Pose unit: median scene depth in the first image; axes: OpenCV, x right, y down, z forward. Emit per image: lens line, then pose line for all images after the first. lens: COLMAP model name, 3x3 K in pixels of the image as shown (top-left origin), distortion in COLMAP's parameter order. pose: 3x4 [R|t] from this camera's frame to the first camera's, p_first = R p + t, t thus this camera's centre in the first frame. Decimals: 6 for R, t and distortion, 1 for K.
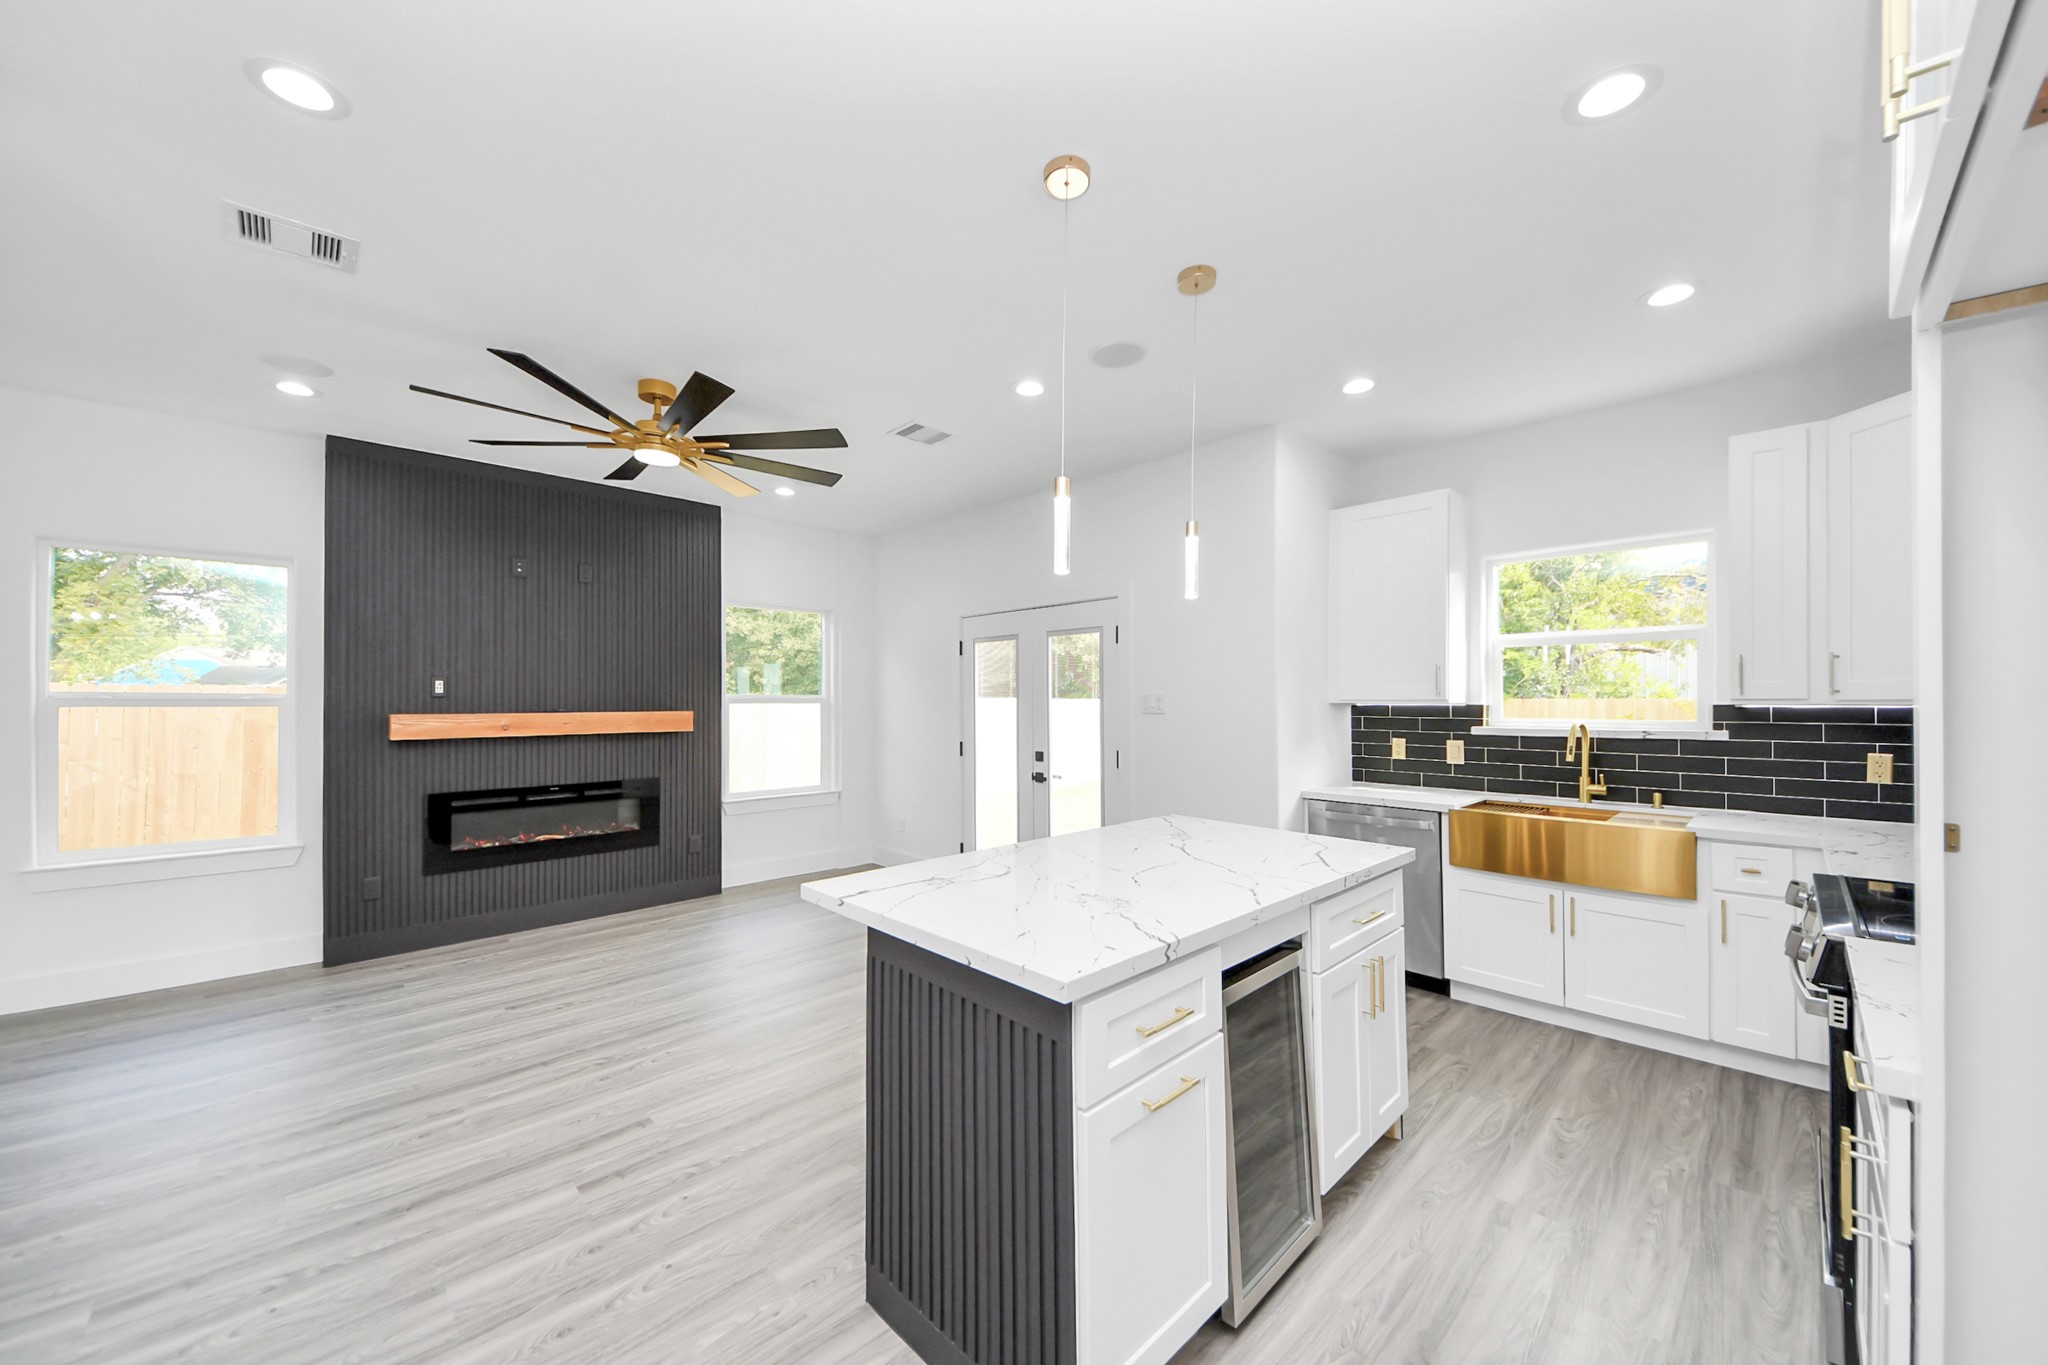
lens RADIAL K [[769.8, 0, 1023.0], [0, 769.8, 660.9], [0, 0, 1]] dist [0.056547, -0.028404]
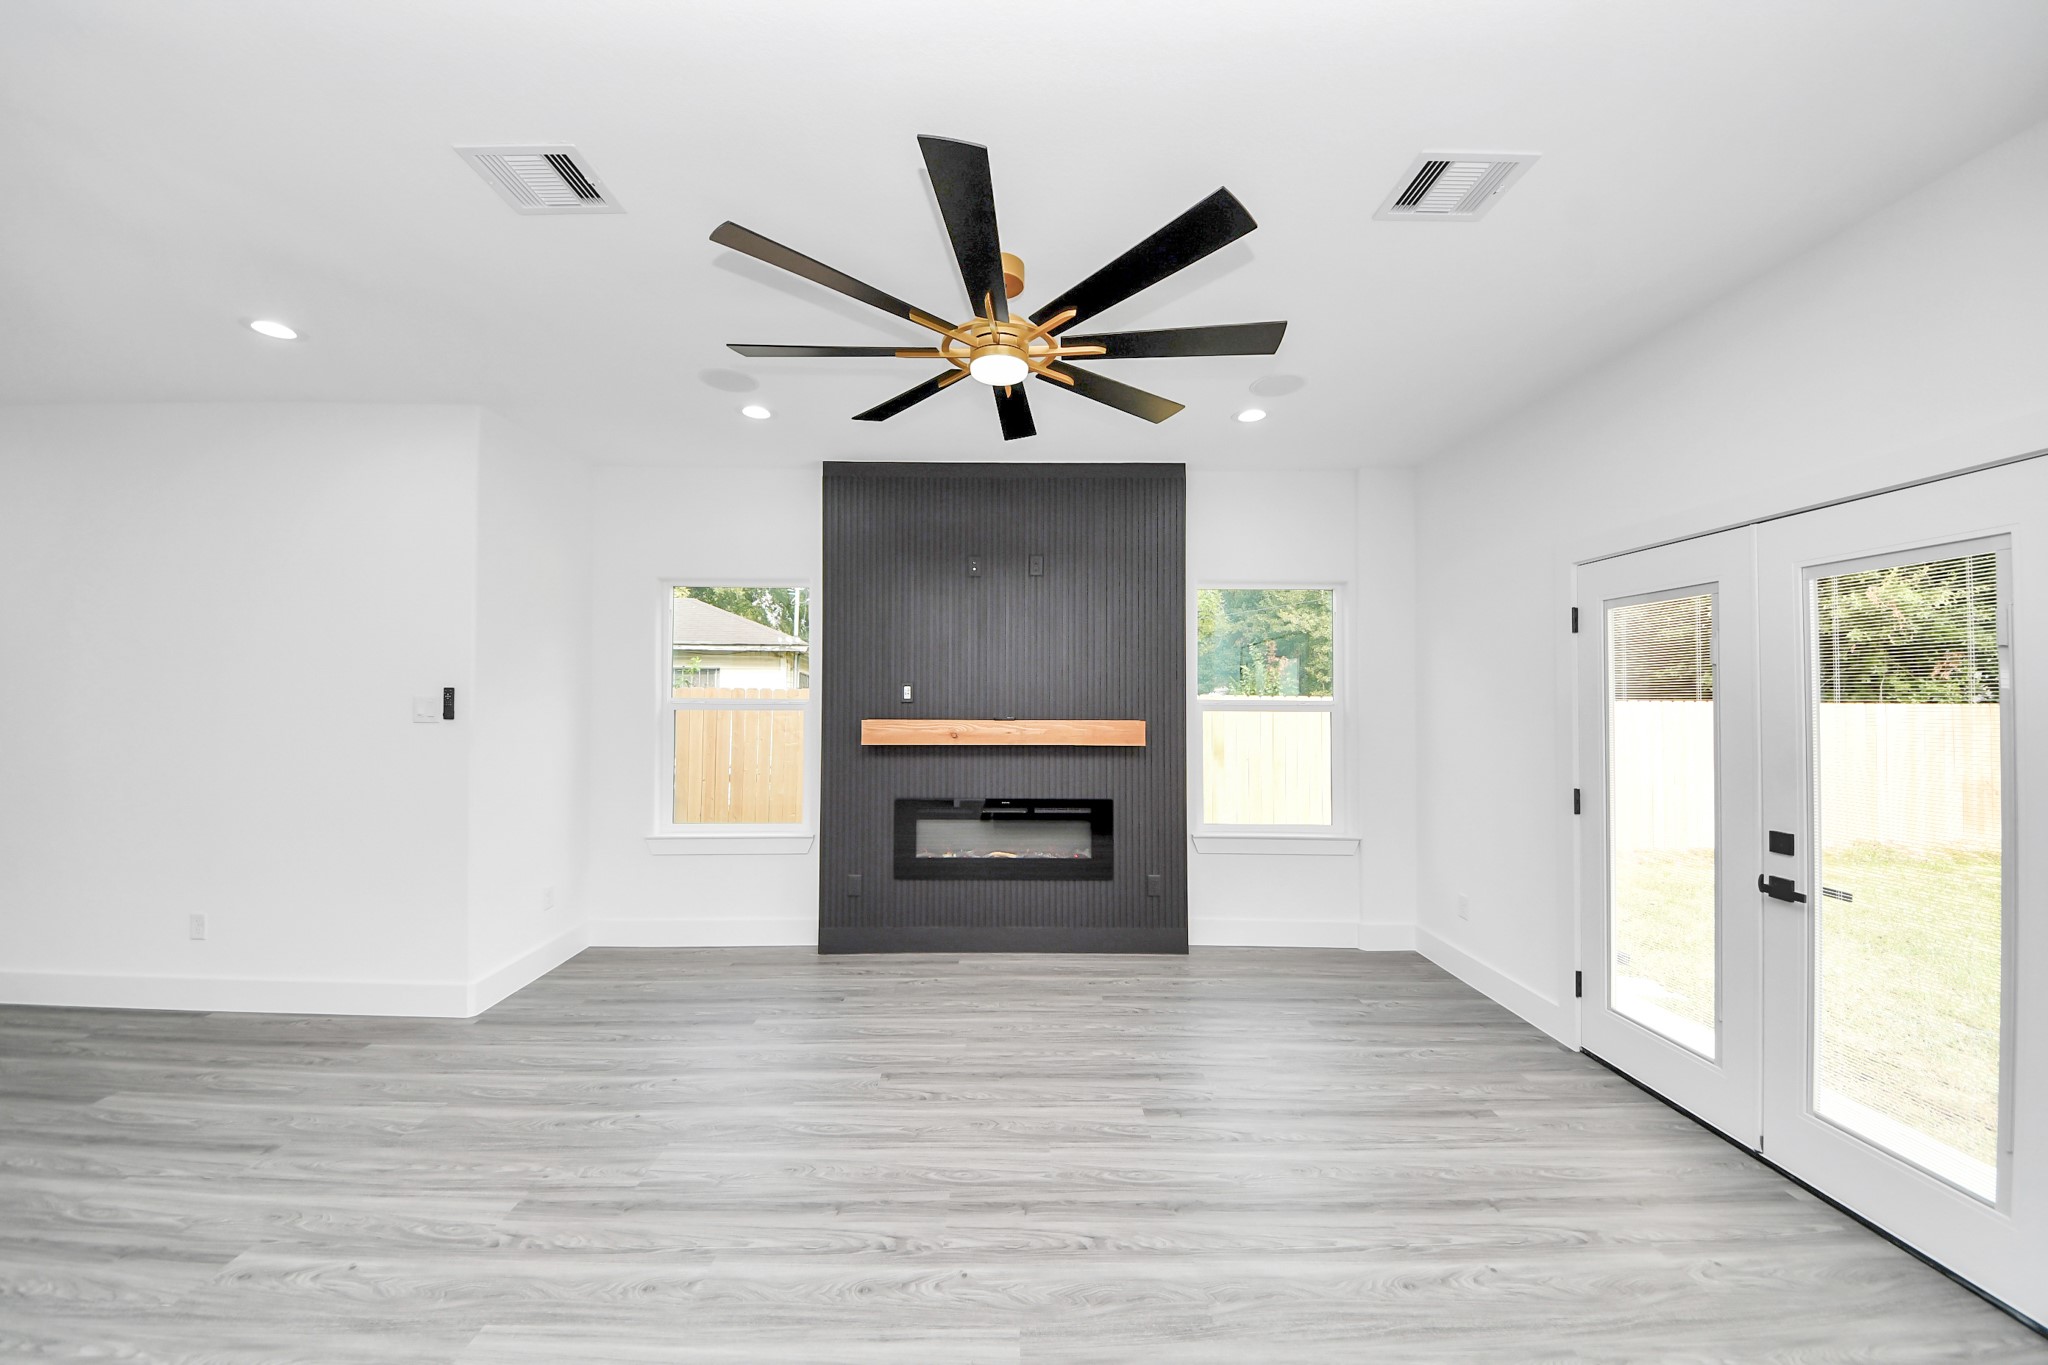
lens RADIAL K [[738.2, 0, 987.9], [0, 738.2, 684.9], [0, 0, 1]] dist [0.044275, -0.031970]
pose [[0.716765, -0.008498, -0.697263, -0.009971], [0.031844, 0.999281, 0.020556, 0.008341], [0.696588, -0.036938, 0.716520, 0.461902]]
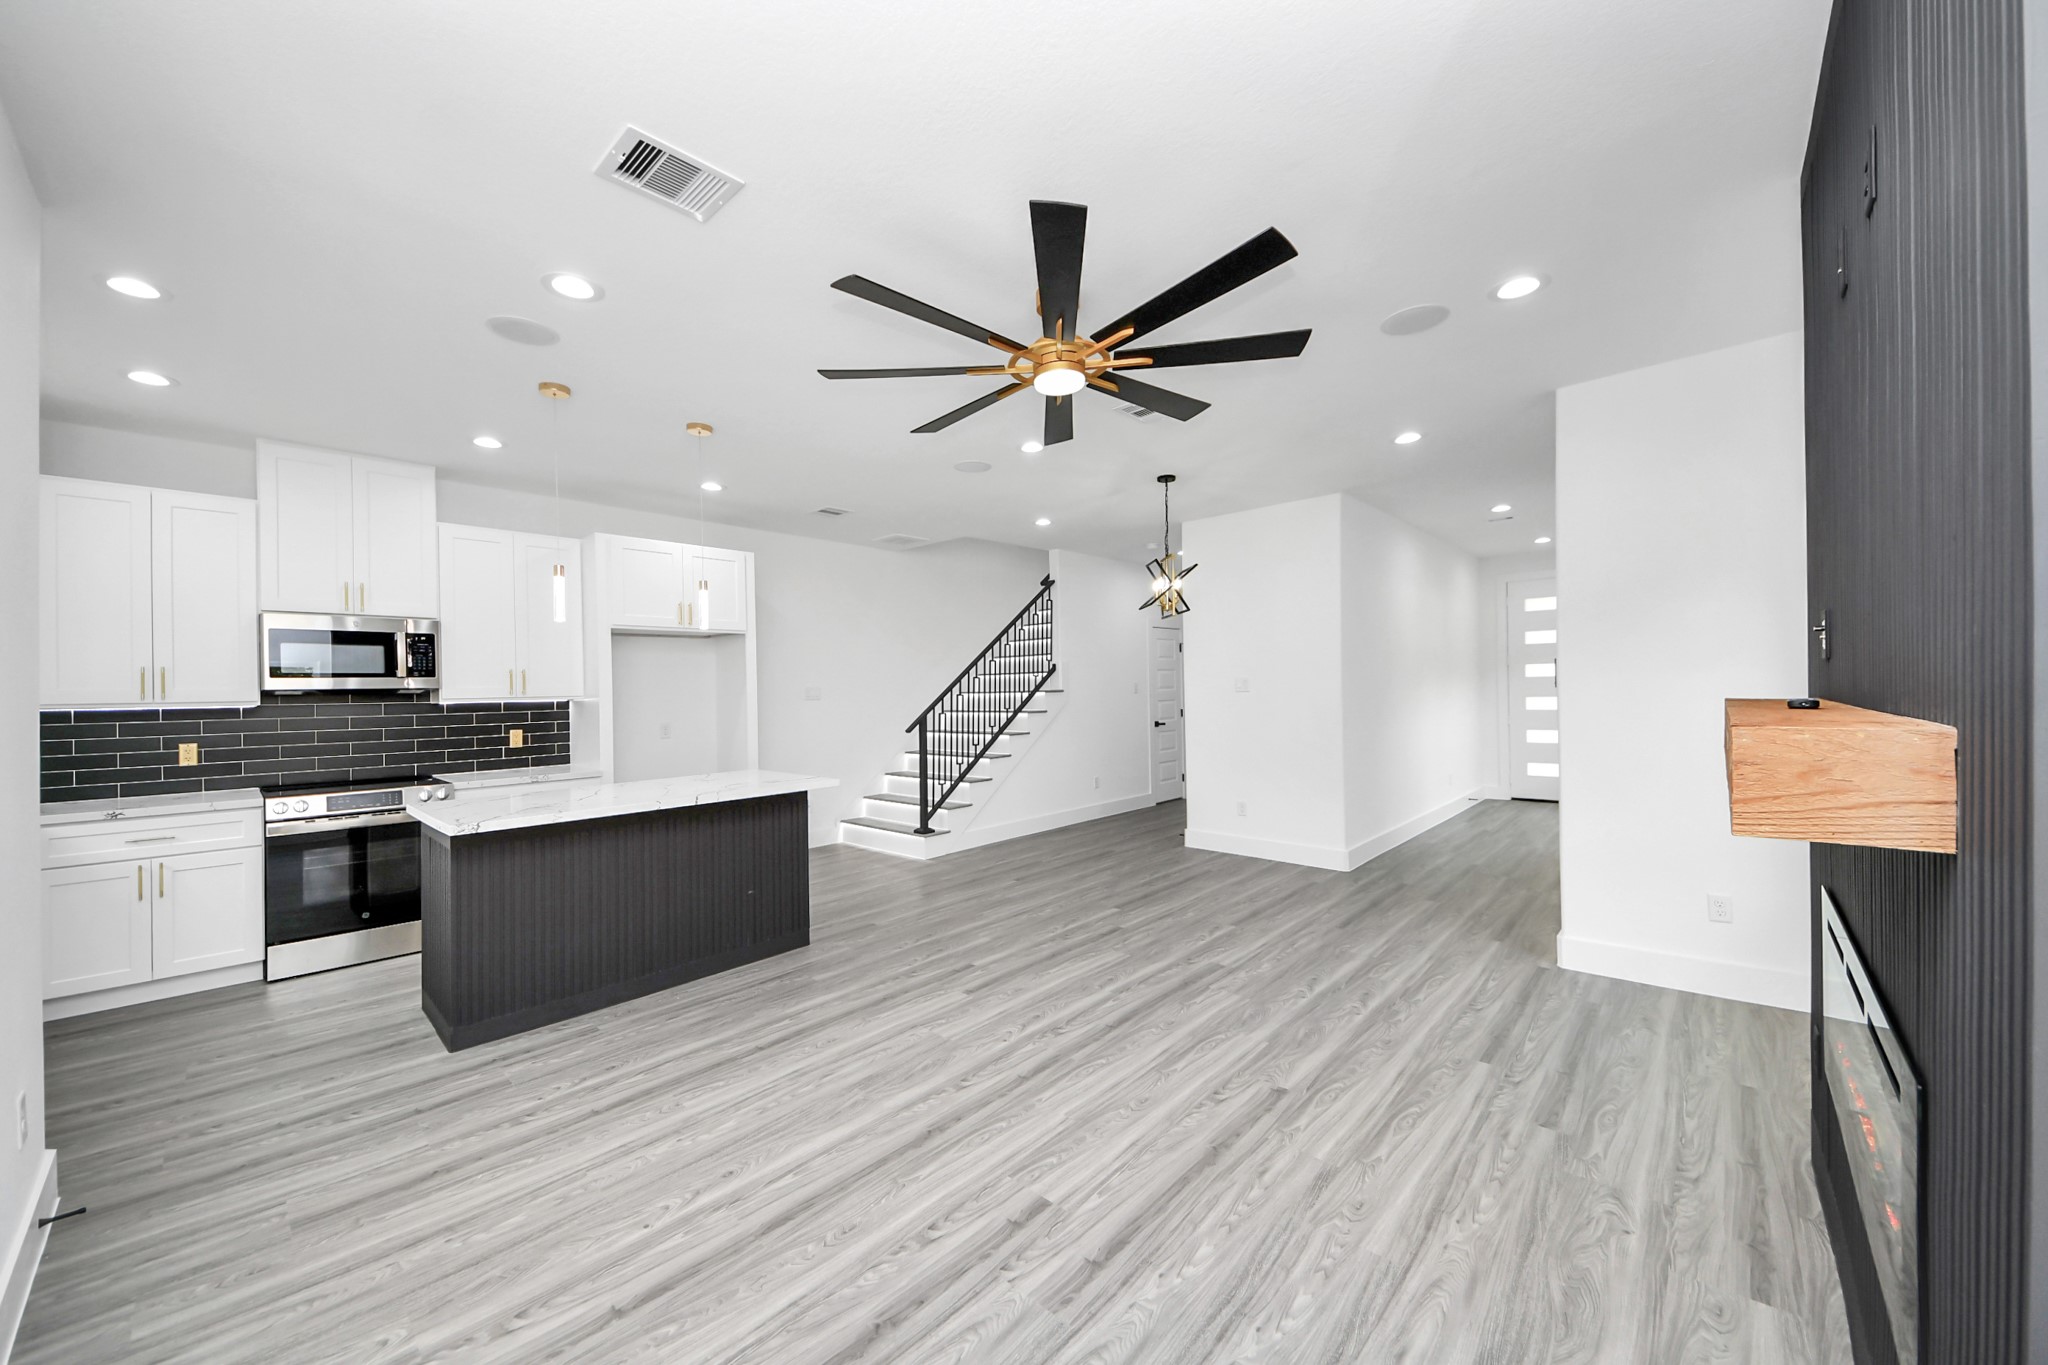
lens RADIAL K [[773.1, 0, 1050.1], [0, 773.1, 686.1], [0, 0, 1]] dist [0.055439, -0.035872]
pose [[-0.996073, 0.019799, -0.086298, -0.334414], [0.024890, 0.997987, -0.058325, 0.085572], [0.084970, -0.060244, -0.994561, 1.556964]]
